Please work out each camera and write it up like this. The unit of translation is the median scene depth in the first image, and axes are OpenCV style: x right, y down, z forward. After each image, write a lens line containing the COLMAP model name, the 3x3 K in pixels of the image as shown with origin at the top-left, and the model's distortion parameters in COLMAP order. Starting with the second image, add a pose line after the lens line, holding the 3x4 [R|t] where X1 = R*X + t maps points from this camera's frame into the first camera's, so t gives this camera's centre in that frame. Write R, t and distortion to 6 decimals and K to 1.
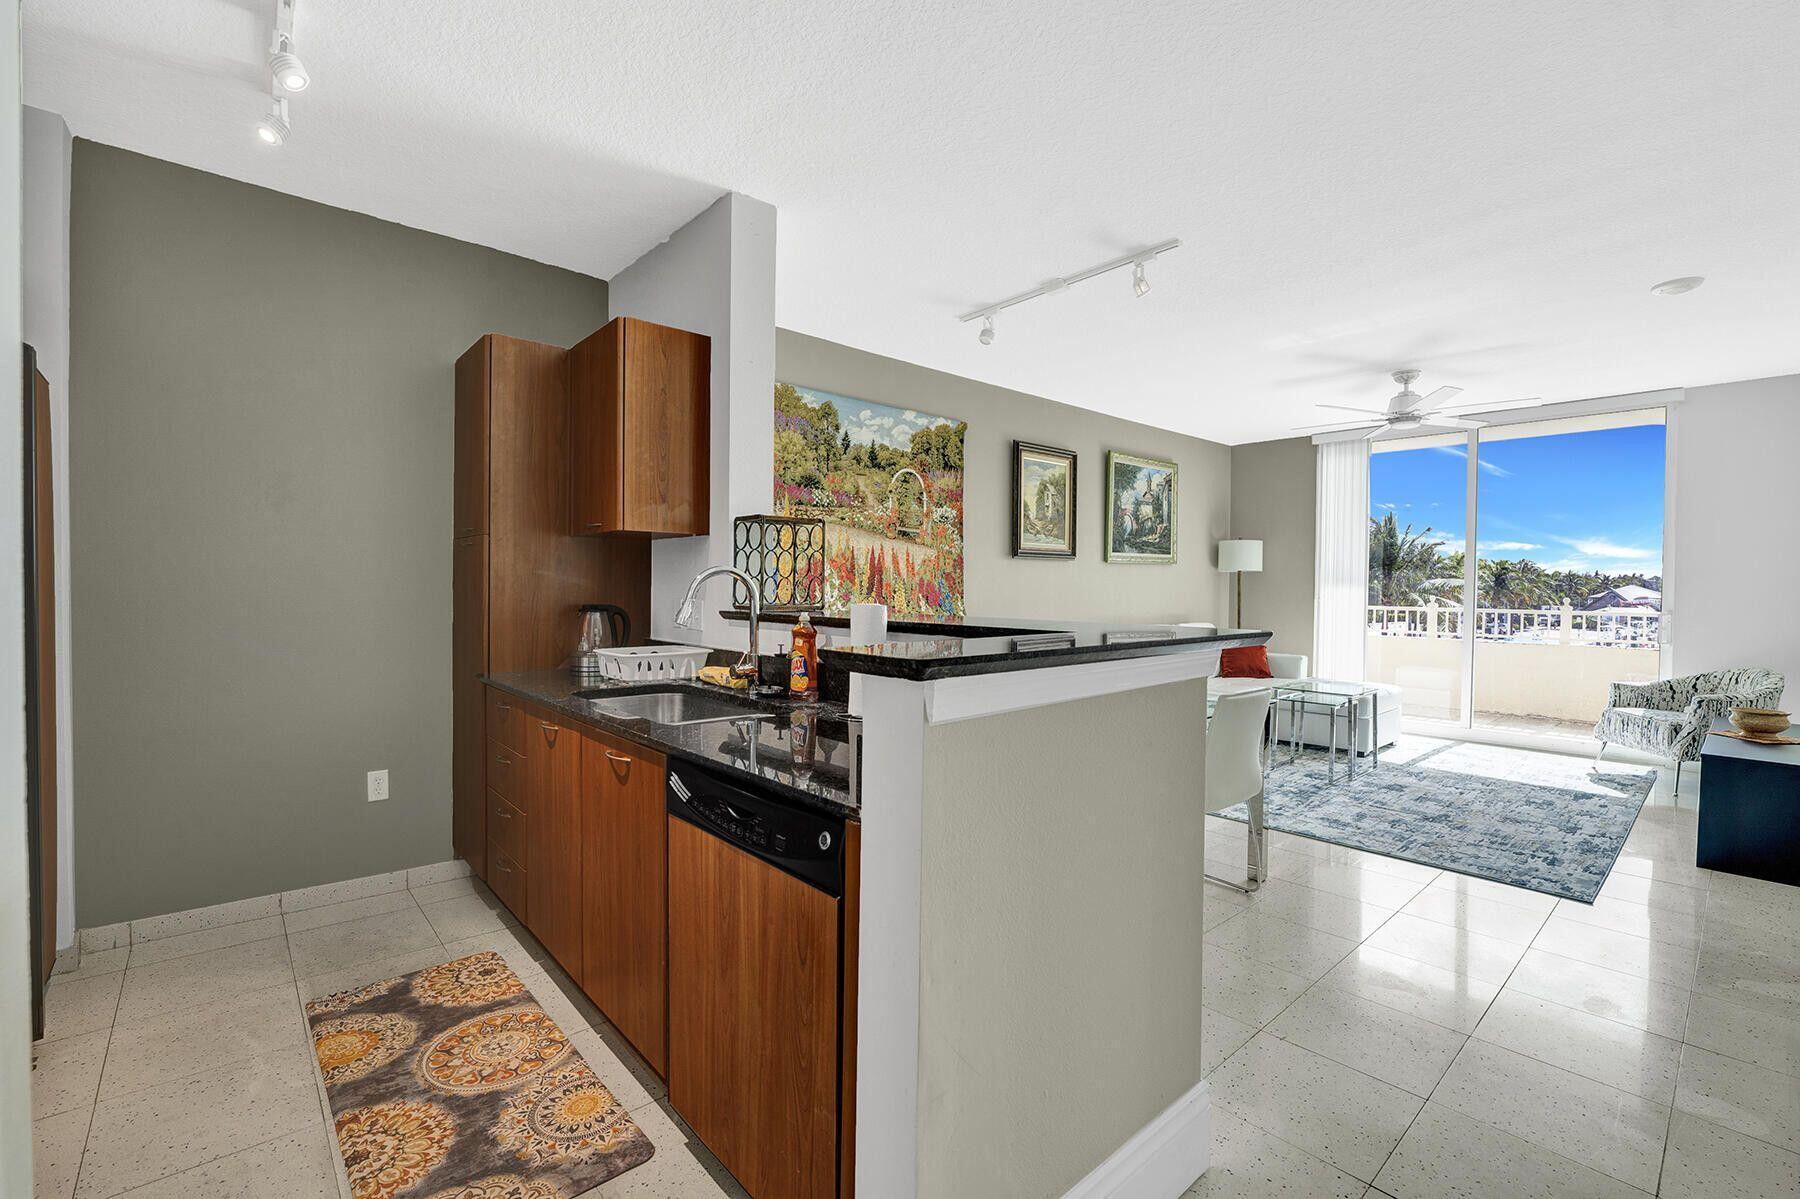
lens RADIAL K [[783.2, 0, 905.2], [0, 783.2, 594.6], [0, 0, 1]] dist [-0.002005, 0.000184]
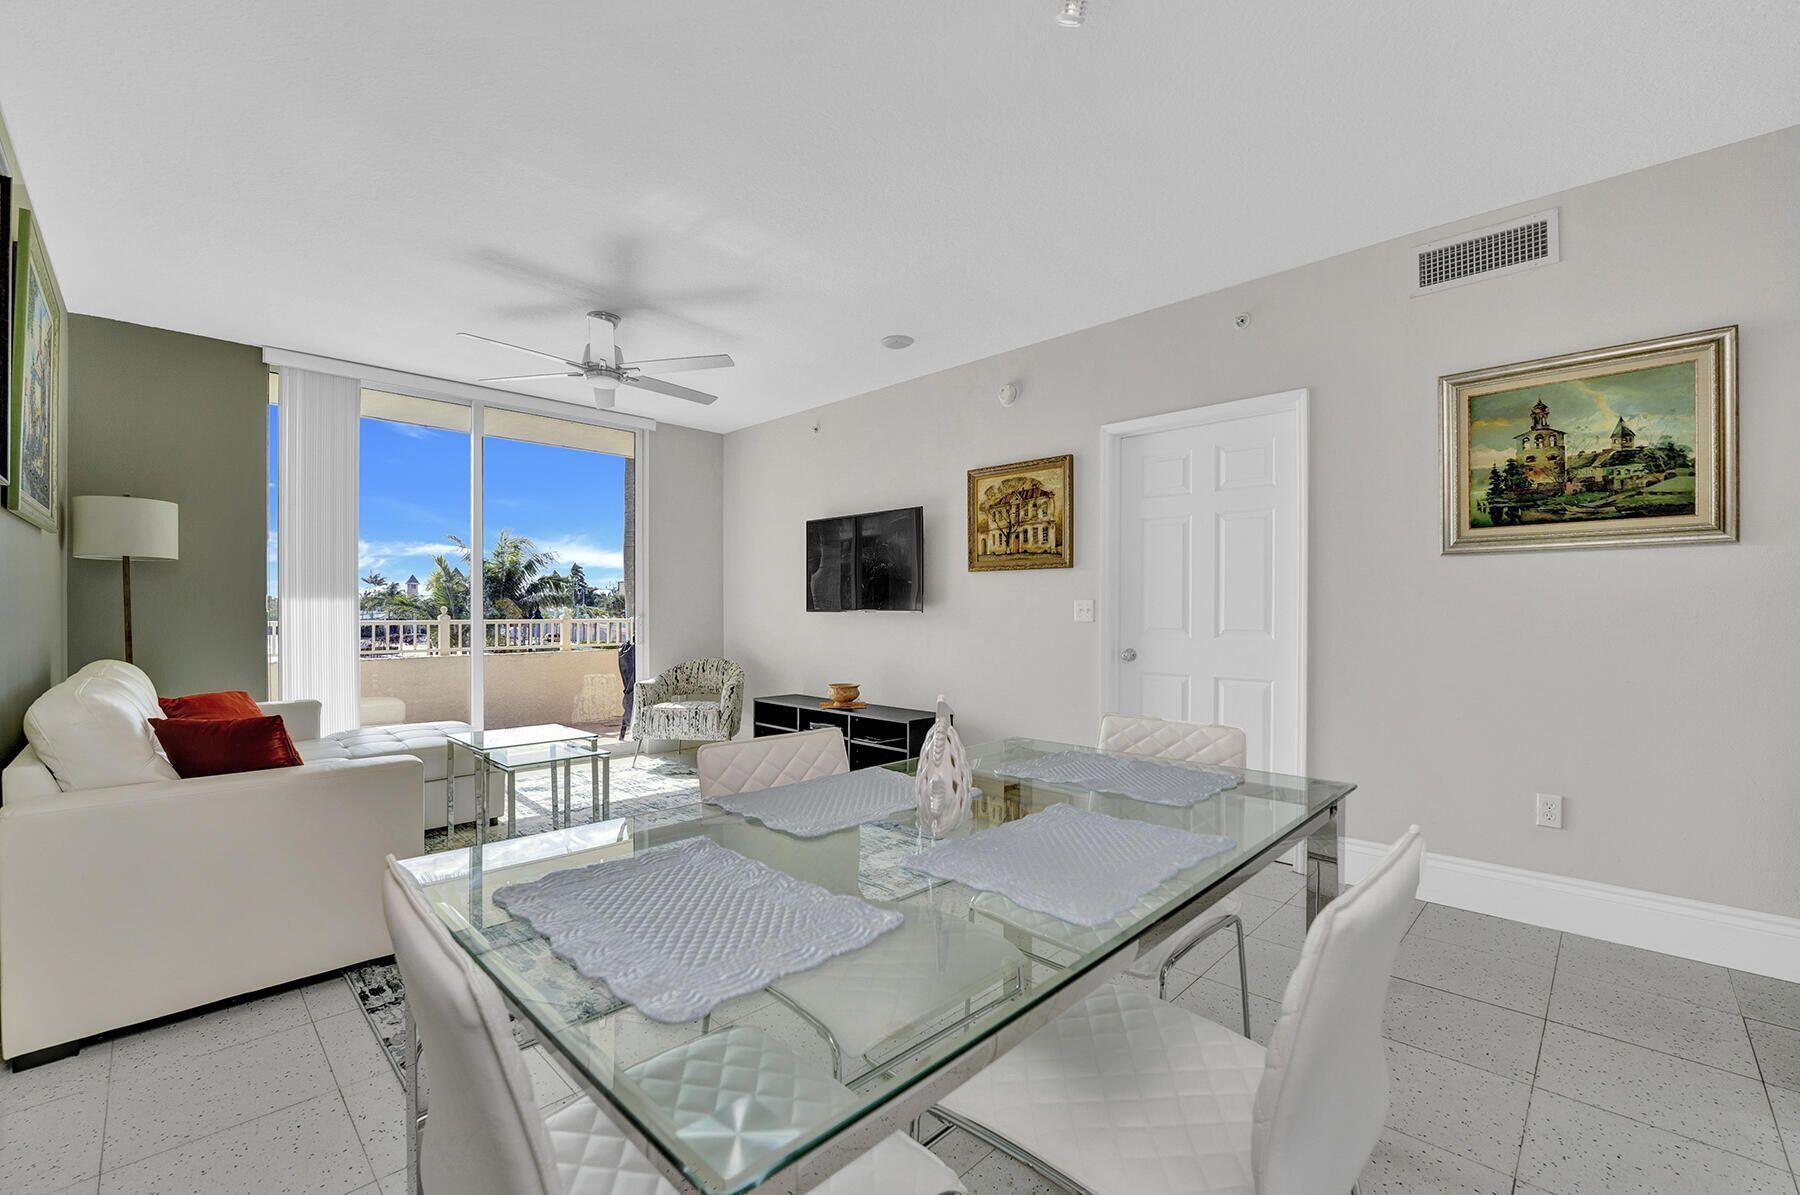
lens RADIAL K [[753.7, 0, 890.4], [0, 753.7, 605.1], [0, 0, 1]] dist [-0.021780, 0.000105]
pose [[-0.058700, -0.000667, 0.998275, -0.101127], [0.010309, 0.999946, 0.001274, 0.007603], [-0.998222, 0.010366, -0.058690, 0.570316]]
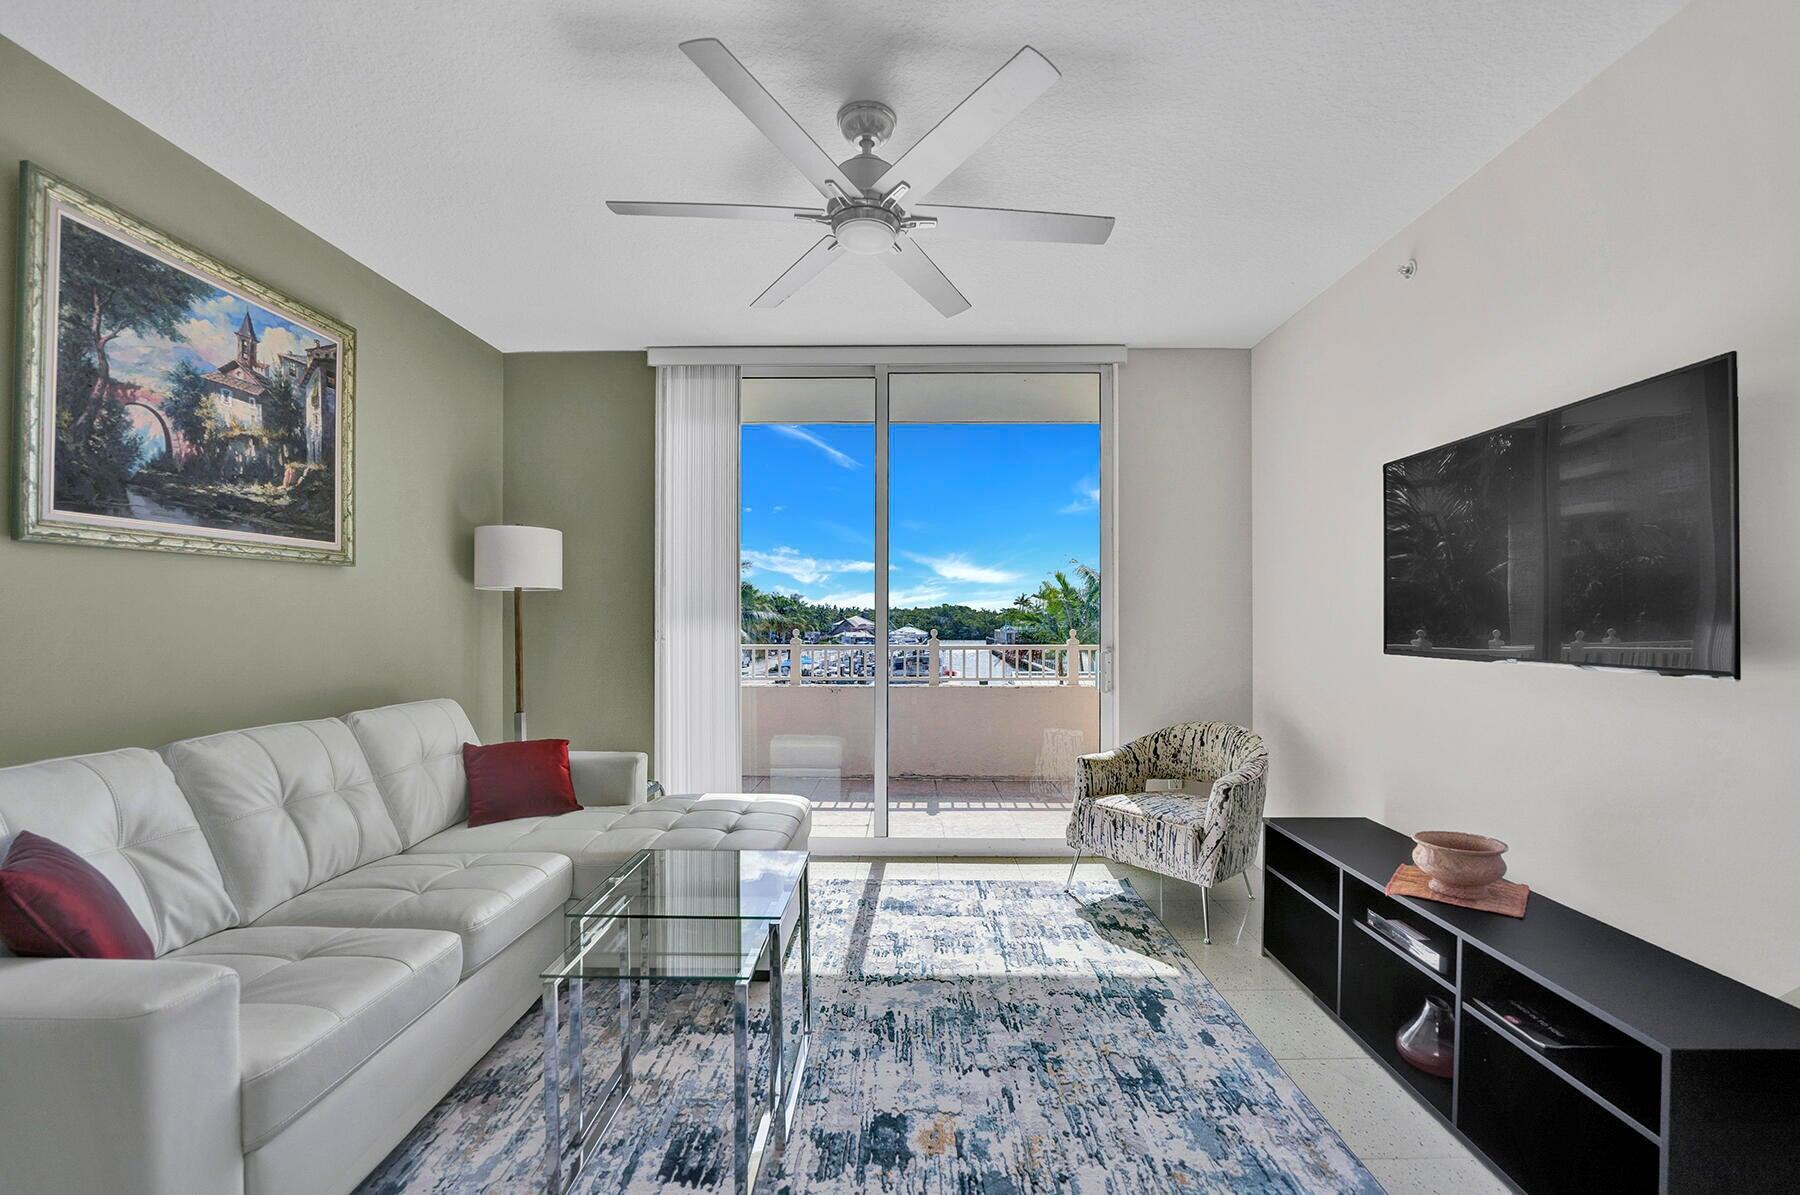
lens RADIAL K [[753.7, 0, 902.4], [0, 753.7, 619.7], [0, 0, 1]] dist [-0.021780, 0.000105]
pose [[0.681906, -0.009920, 0.731373, 0.264686], [0.016852, 0.999856, -0.002150, -0.004866], [-0.731246, 0.013792, 0.681975, 0.533363]]
